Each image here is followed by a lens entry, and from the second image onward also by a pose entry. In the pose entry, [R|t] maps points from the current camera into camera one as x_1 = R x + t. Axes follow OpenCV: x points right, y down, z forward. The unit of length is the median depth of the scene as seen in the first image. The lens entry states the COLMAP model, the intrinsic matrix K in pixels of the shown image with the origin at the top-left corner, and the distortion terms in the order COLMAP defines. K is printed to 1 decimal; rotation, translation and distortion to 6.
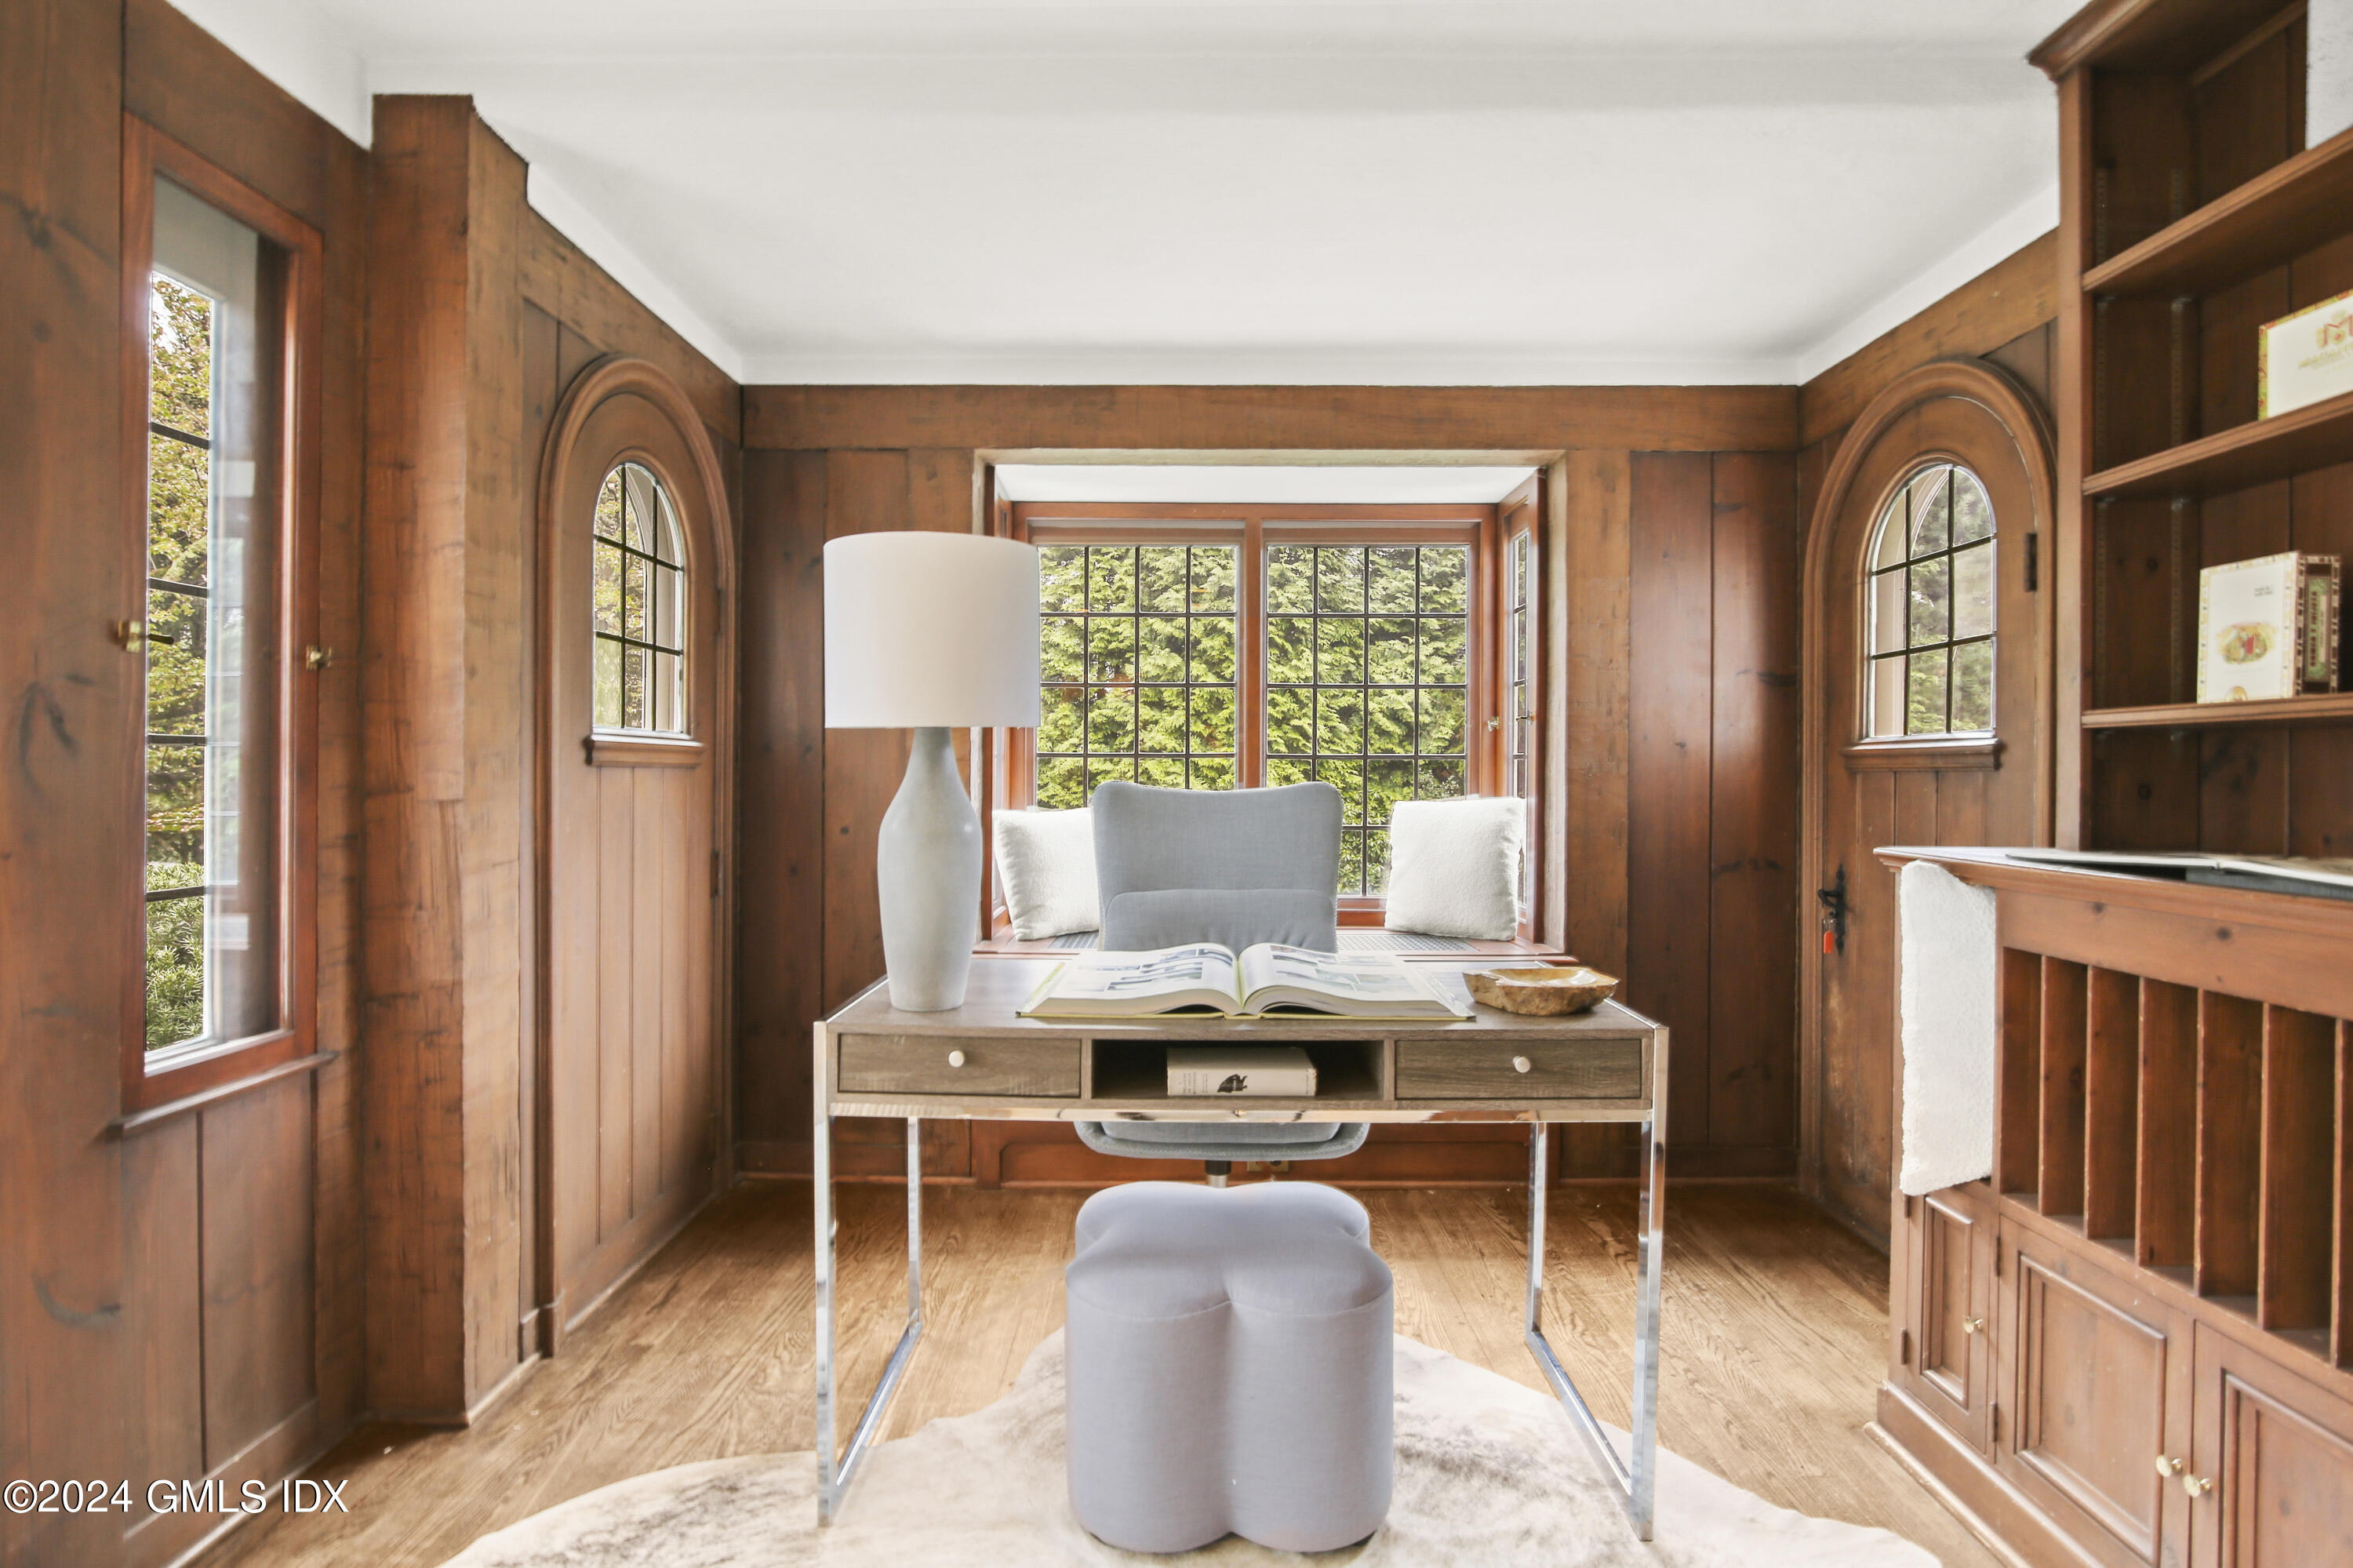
lens RADIAL K [[1160.1, 0, 1176.5], [0, 1160.1, 784.0], [0, 0, 1]] dist [-0.016534, -0.000845]
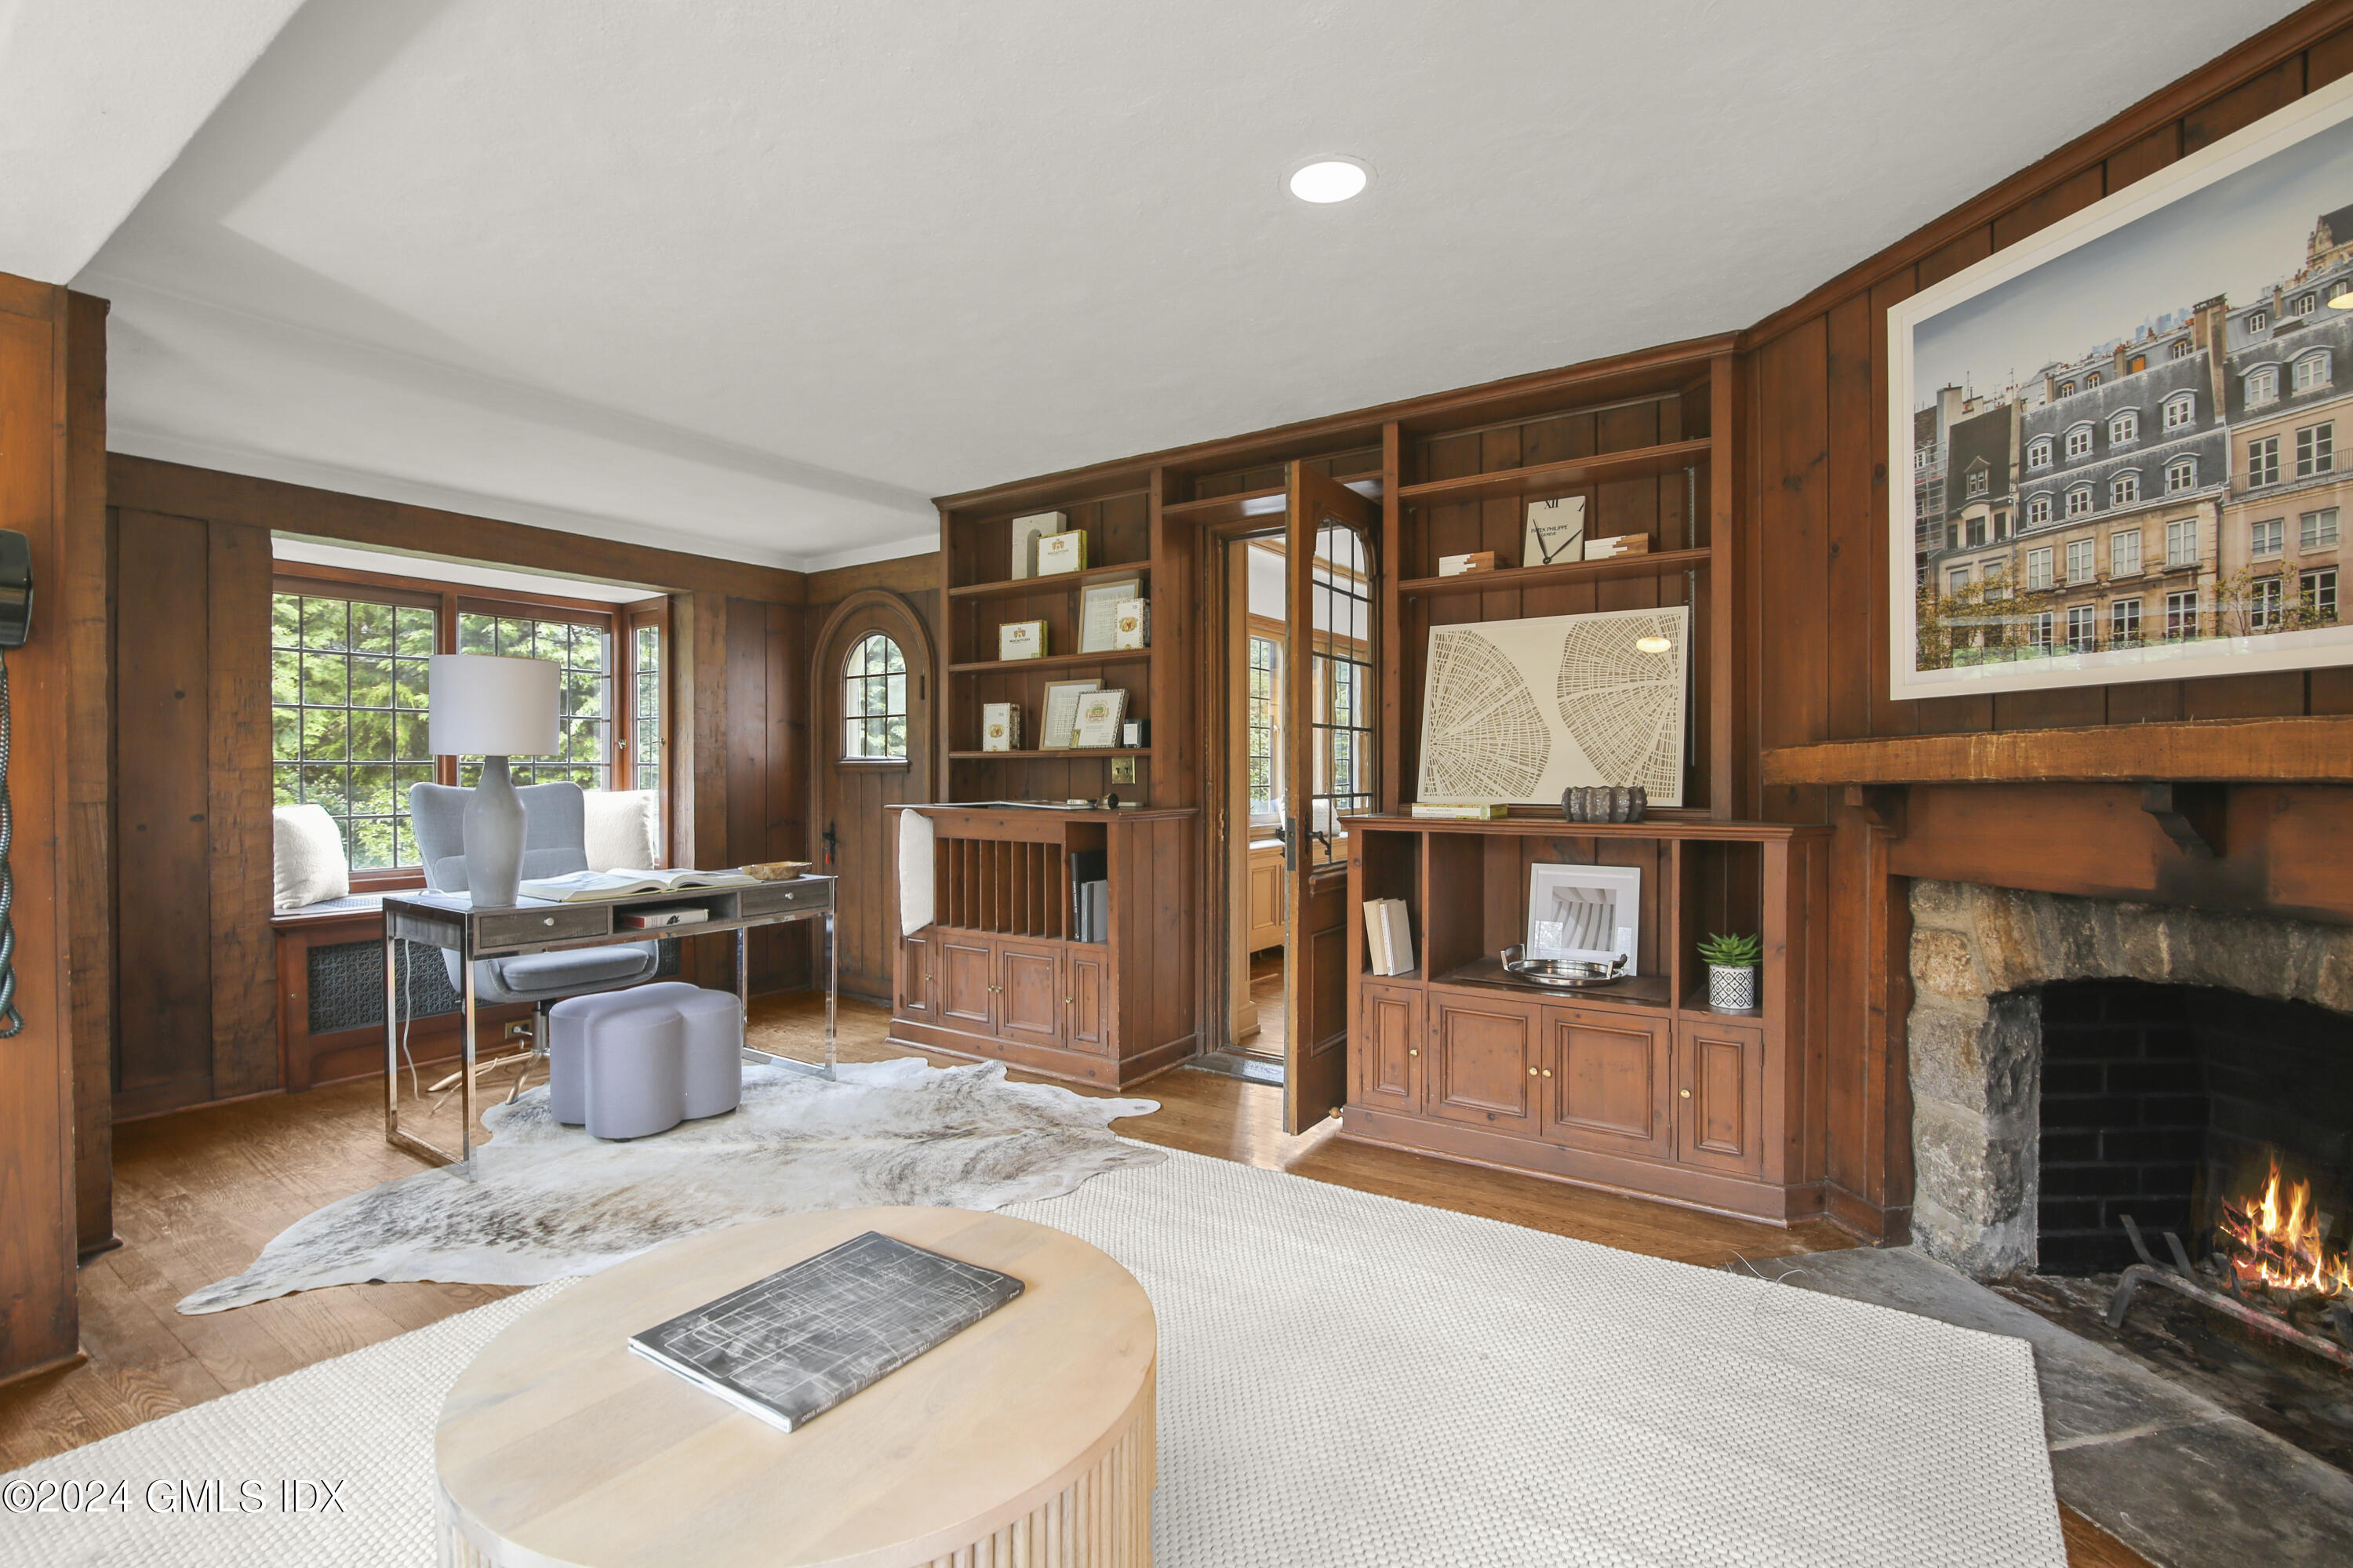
lens RADIAL K [[1092.1, 0, 1176.5], [0, 1092.1, 784.0], [0, 0, 1]] dist [0.000076, 0.000257]
pose [[0.554030, -0.014665, 0.832367, -1.017731], [0.010044, 0.999890, 0.010931, -0.010770], [-0.832436, 0.002305, 0.554116, -0.838483]]
